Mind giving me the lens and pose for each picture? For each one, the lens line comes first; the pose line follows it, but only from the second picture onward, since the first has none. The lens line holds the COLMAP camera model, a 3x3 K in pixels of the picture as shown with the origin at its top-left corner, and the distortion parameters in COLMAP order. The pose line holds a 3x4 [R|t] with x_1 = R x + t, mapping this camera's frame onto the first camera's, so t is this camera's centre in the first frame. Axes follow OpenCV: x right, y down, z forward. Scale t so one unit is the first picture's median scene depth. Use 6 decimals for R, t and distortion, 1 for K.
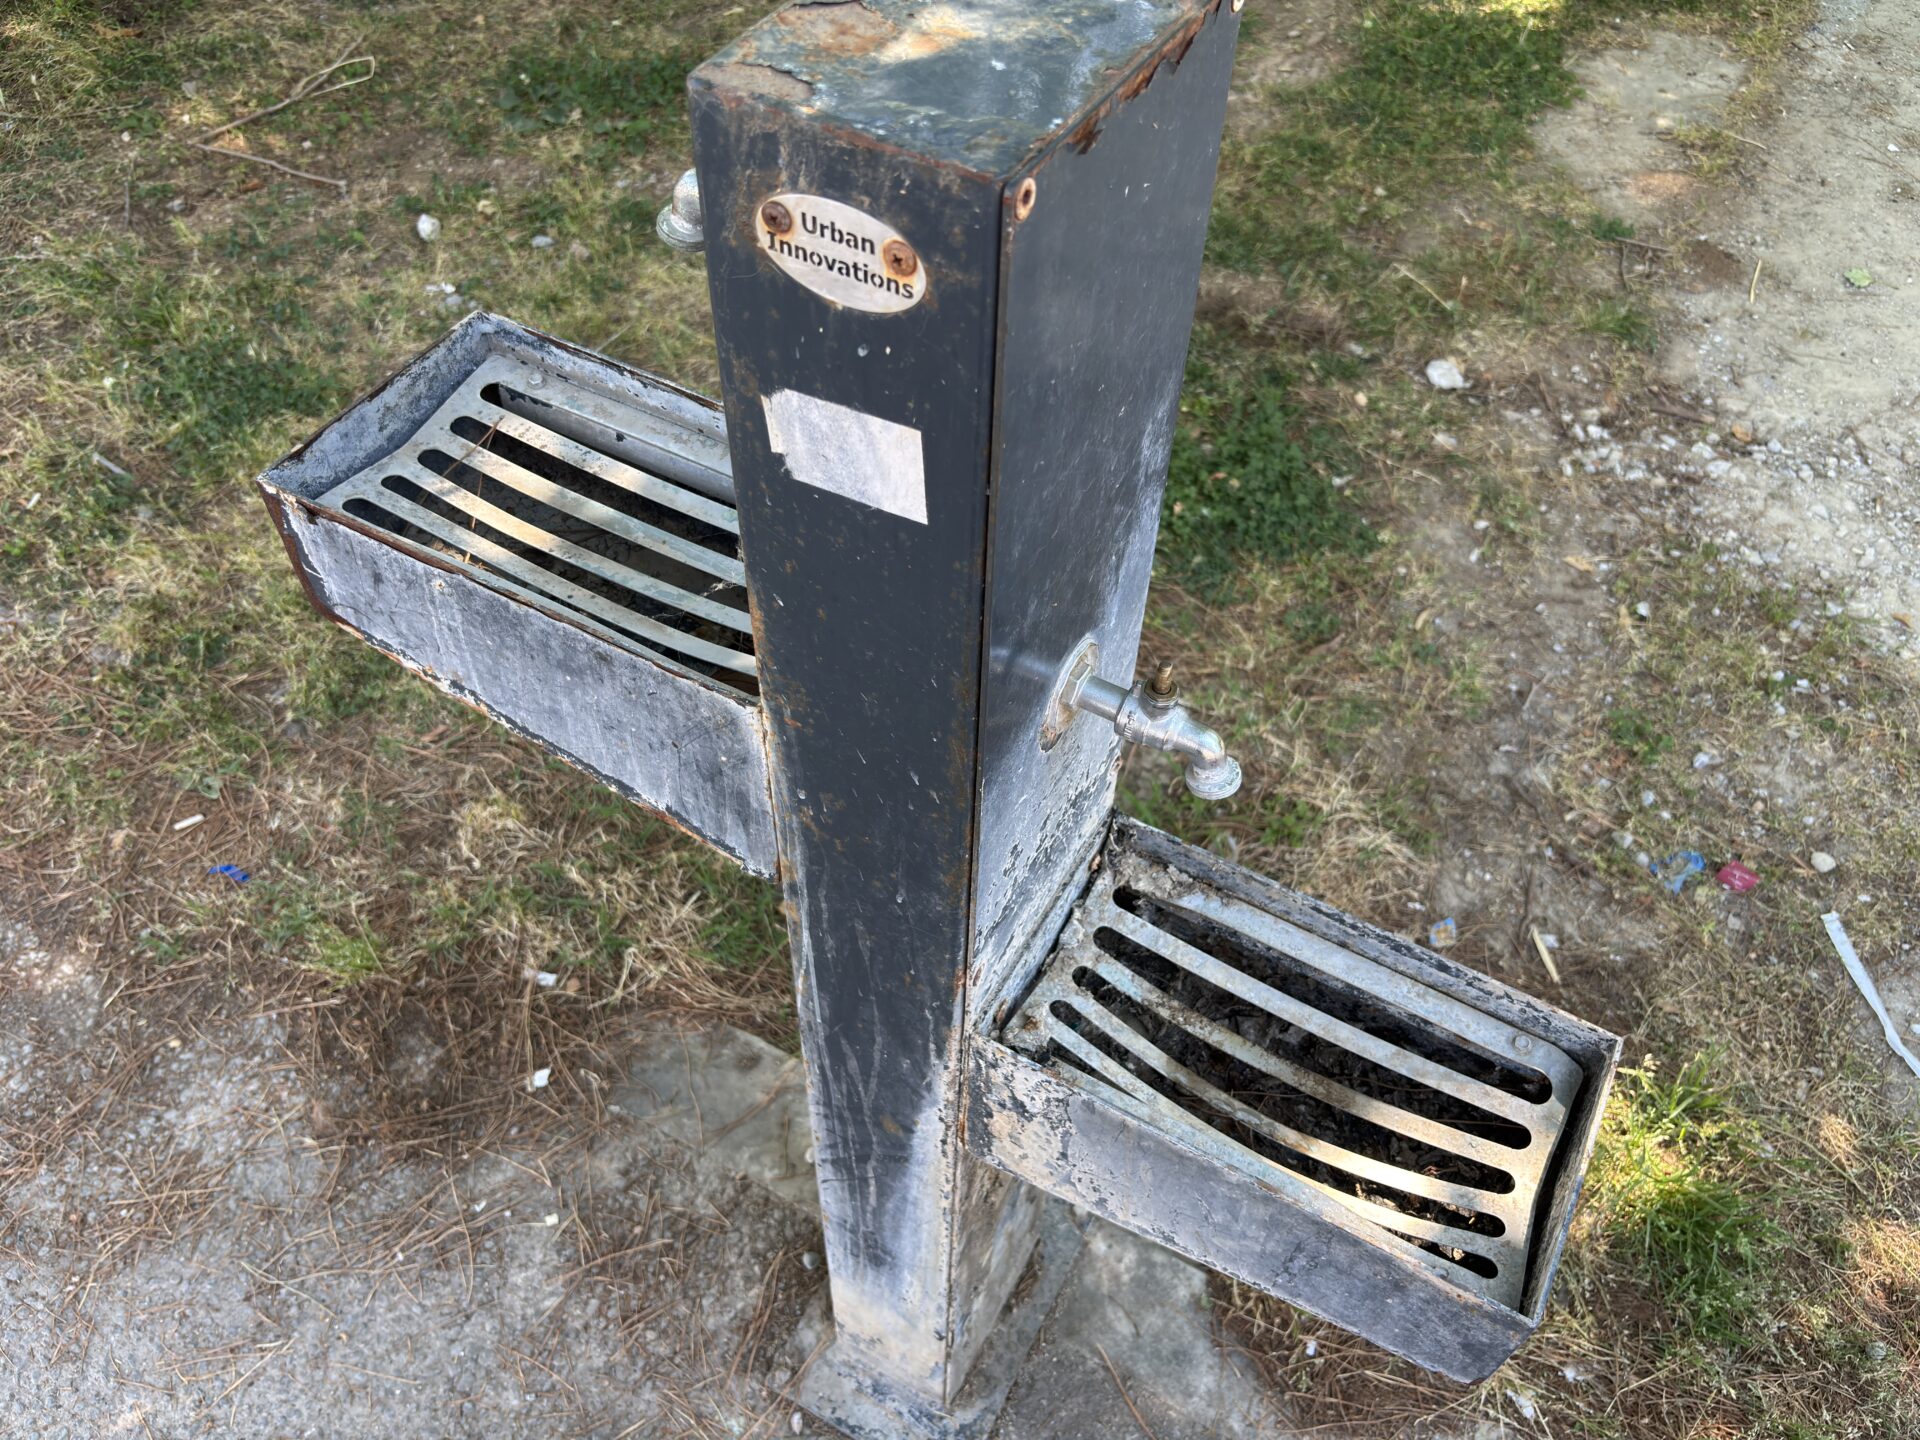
lens RADIAL K [[1482.6, 0, 963.2], [0, 1482.6, 710.6], [0, 0, 1]] dist [0.029494, -0.039877]
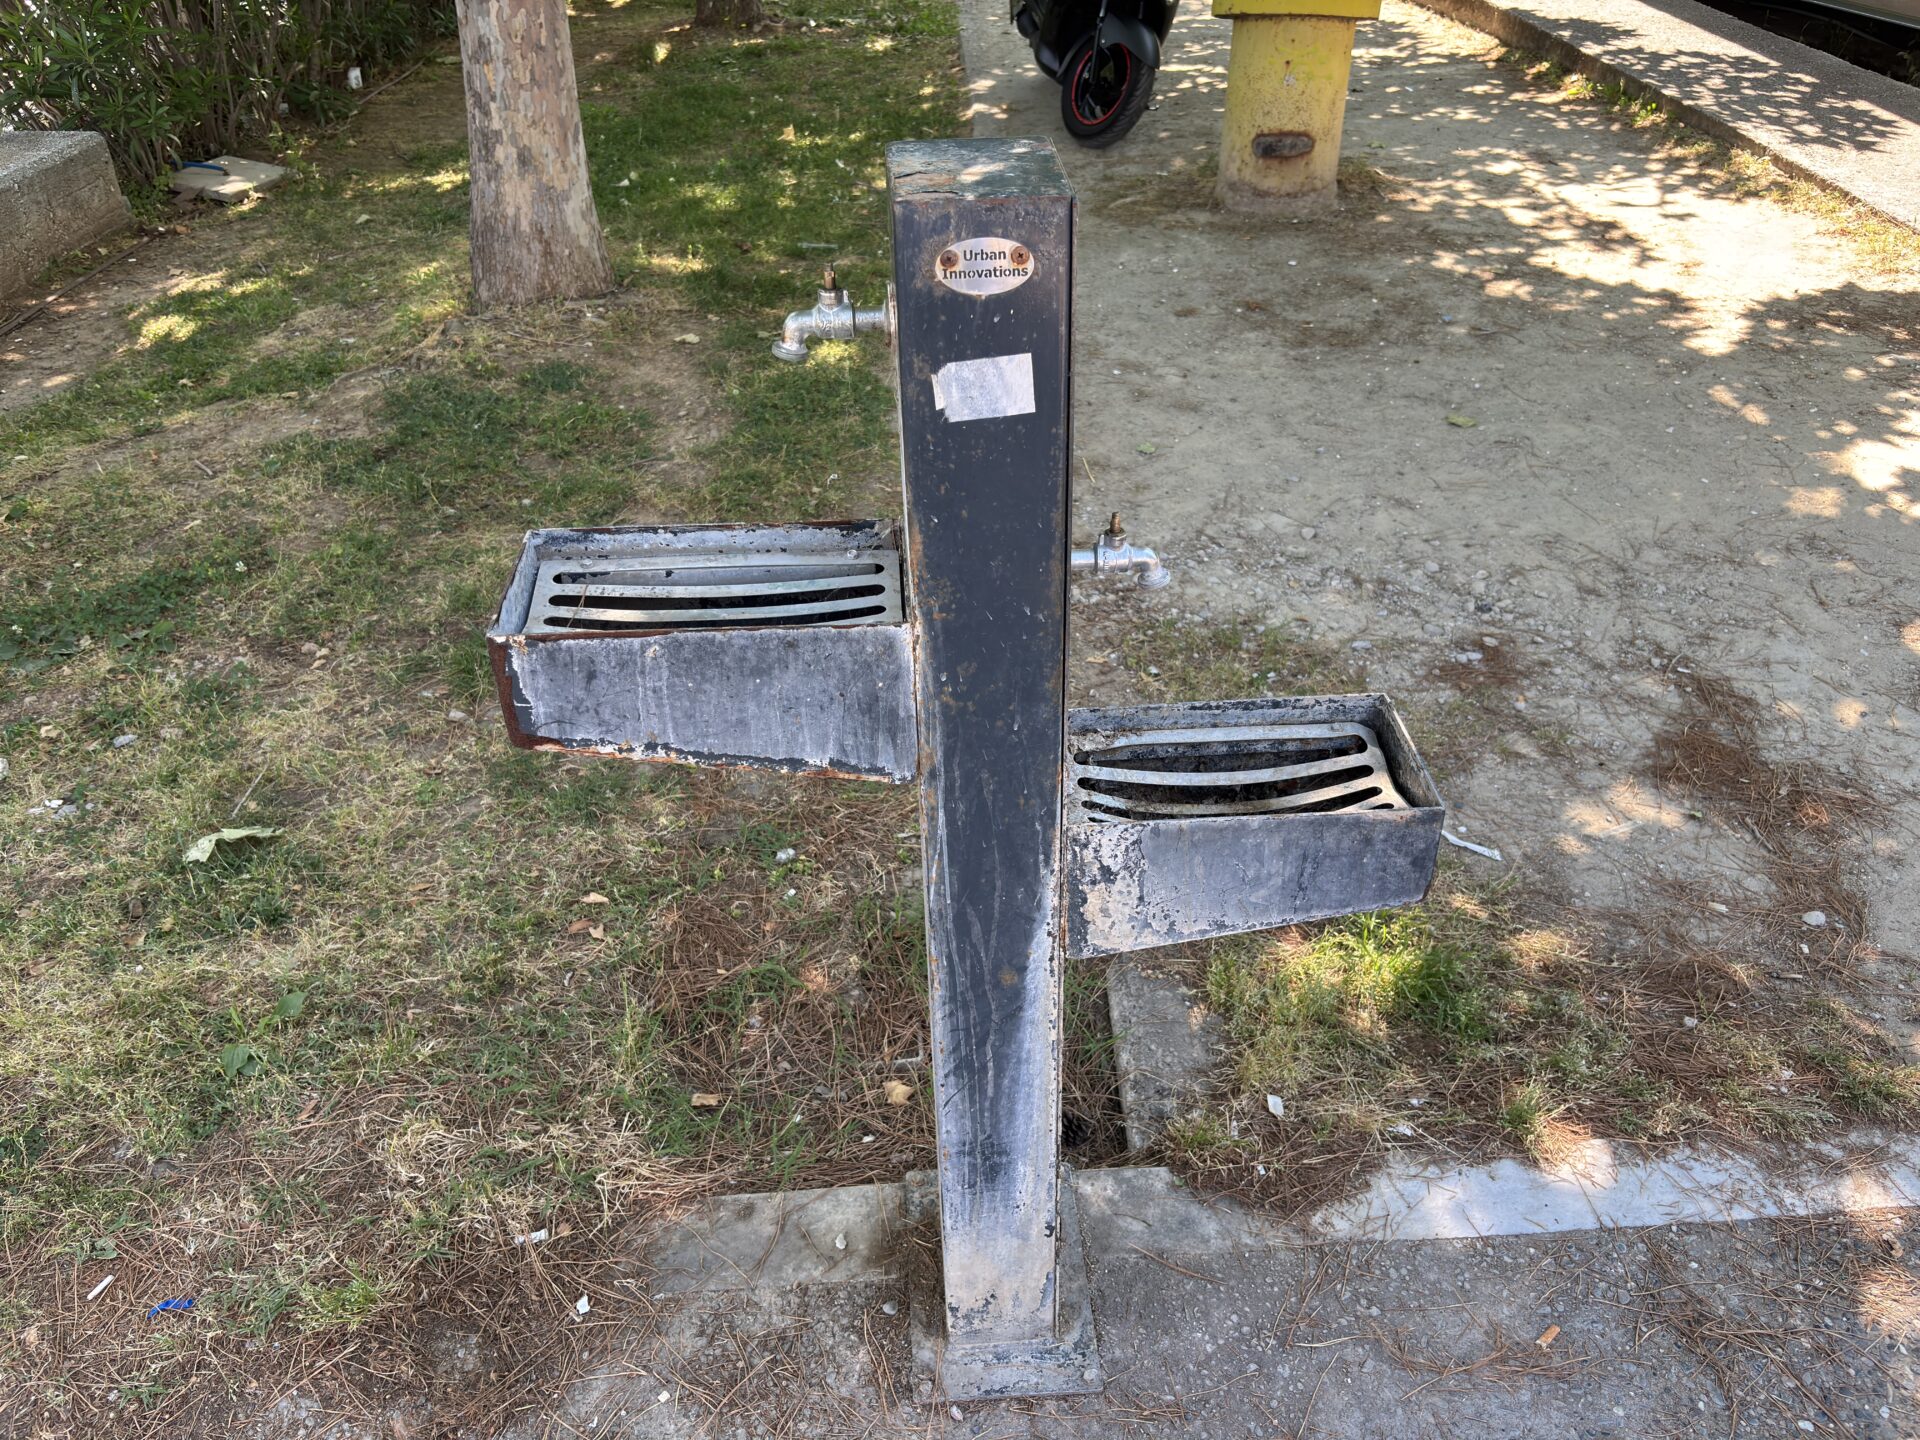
lens RADIAL K [[1482.6, 0, 949.7], [0, 1482.6, 724.1], [0, 0, 1]] dist [0.029494, -0.039877]
pose [[0.851457, -0.334744, 0.403692, -0.619839], [0.430970, 0.885247, -0.174939, 0.311938], [-0.298807, 0.322932, 0.898014, -0.325300]]
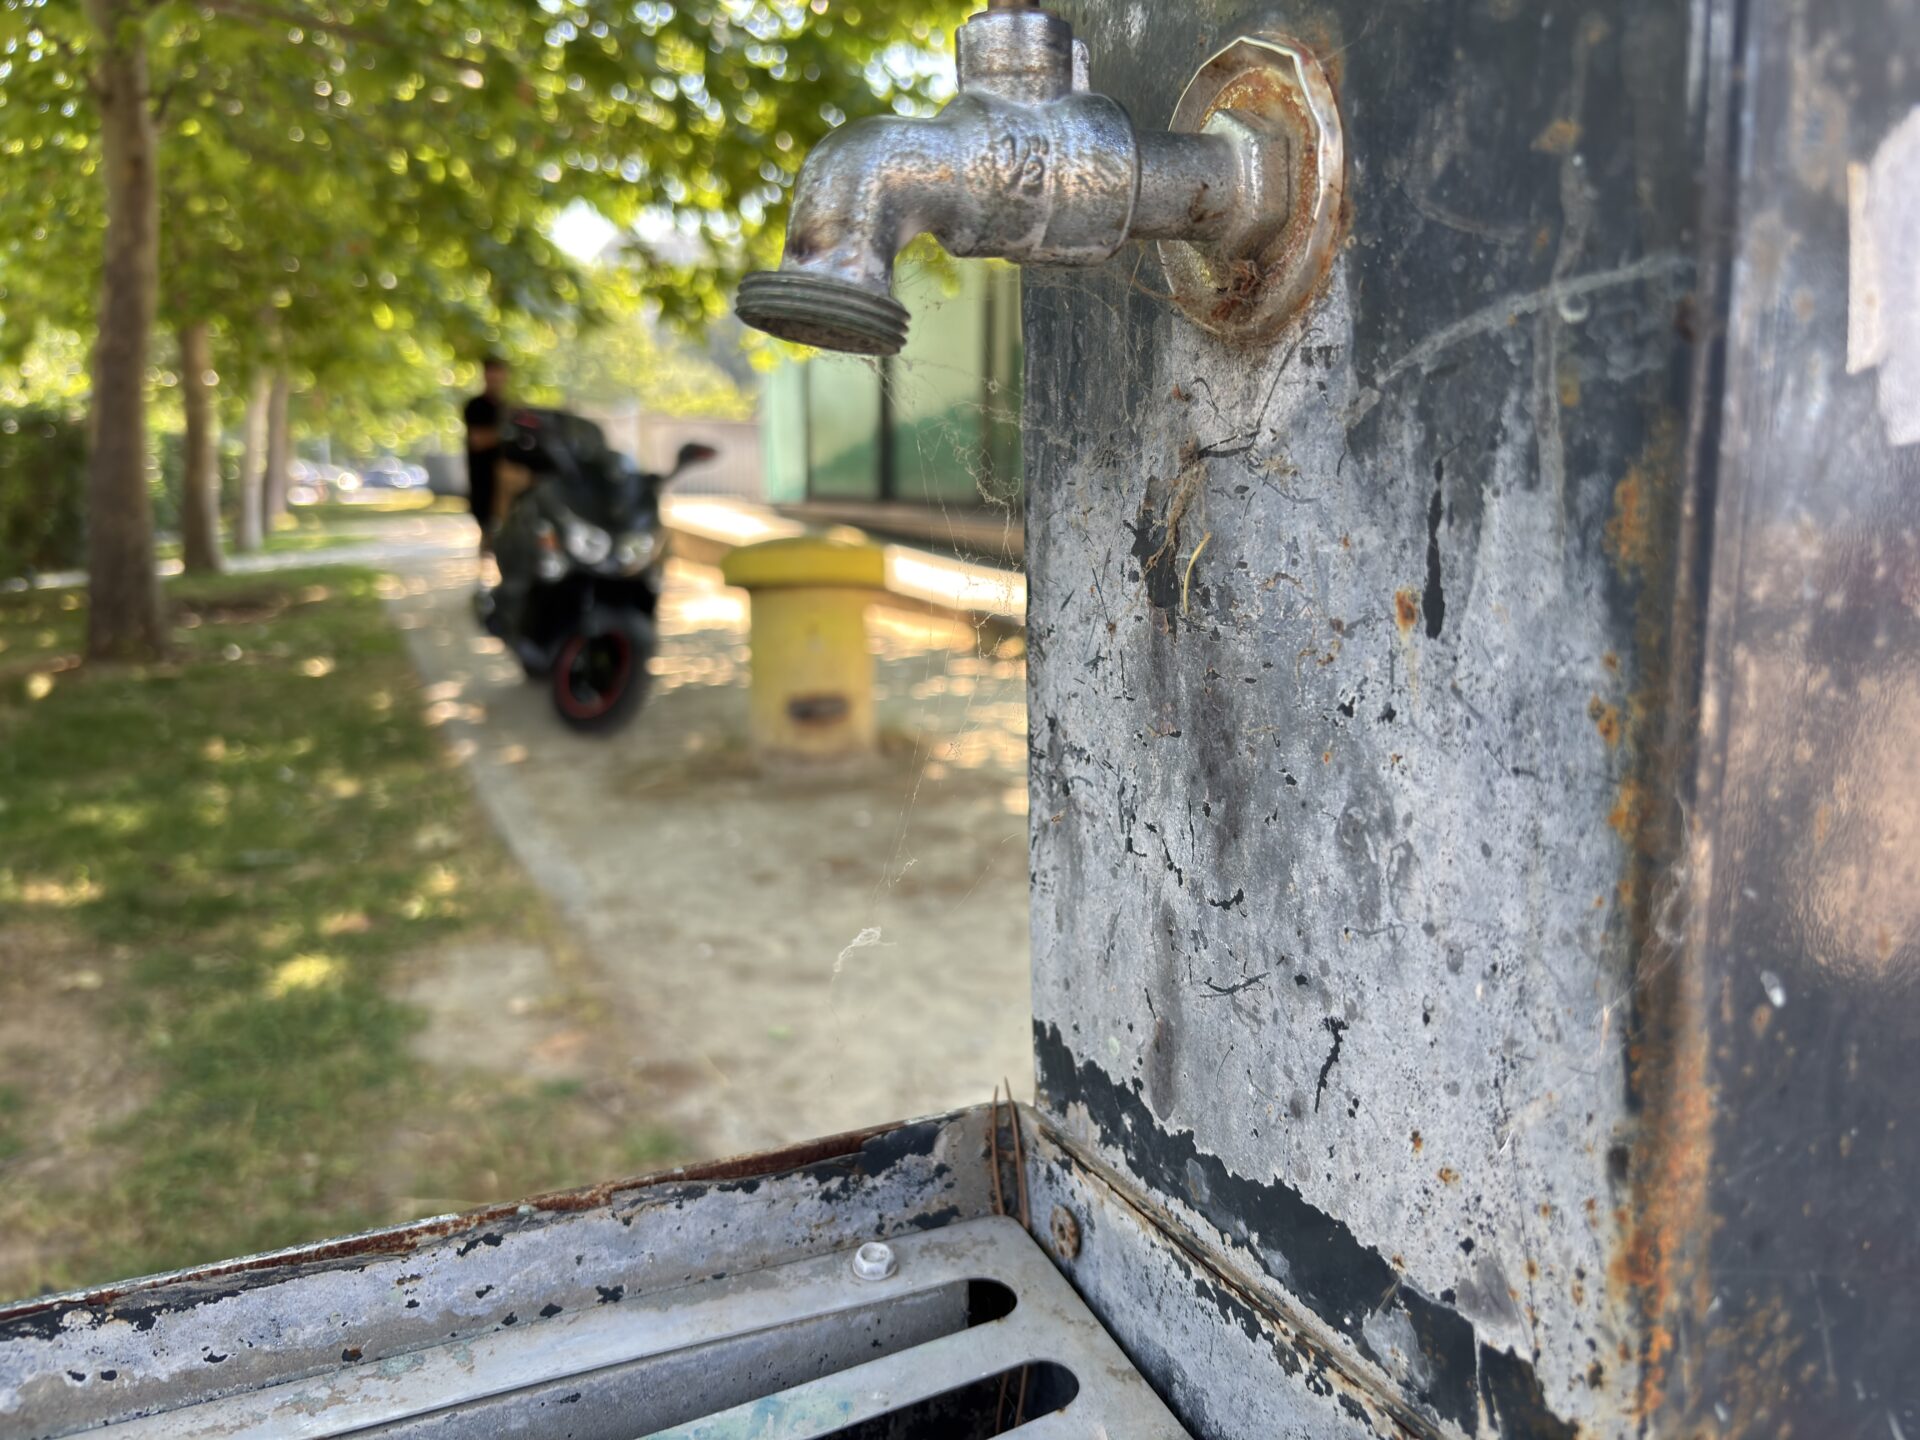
lens RADIAL K [[1482.6, 0, 966.5], [0, 1482.6, 752.3], [0, 0, 1]] dist [0.029494, -0.039877]
pose [[0.591912, -0.203566, 0.779872, -0.332983], [0.634312, 0.714620, -0.294901, -0.088845], [-0.497280, 0.669238, 0.552116, 0.614722]]
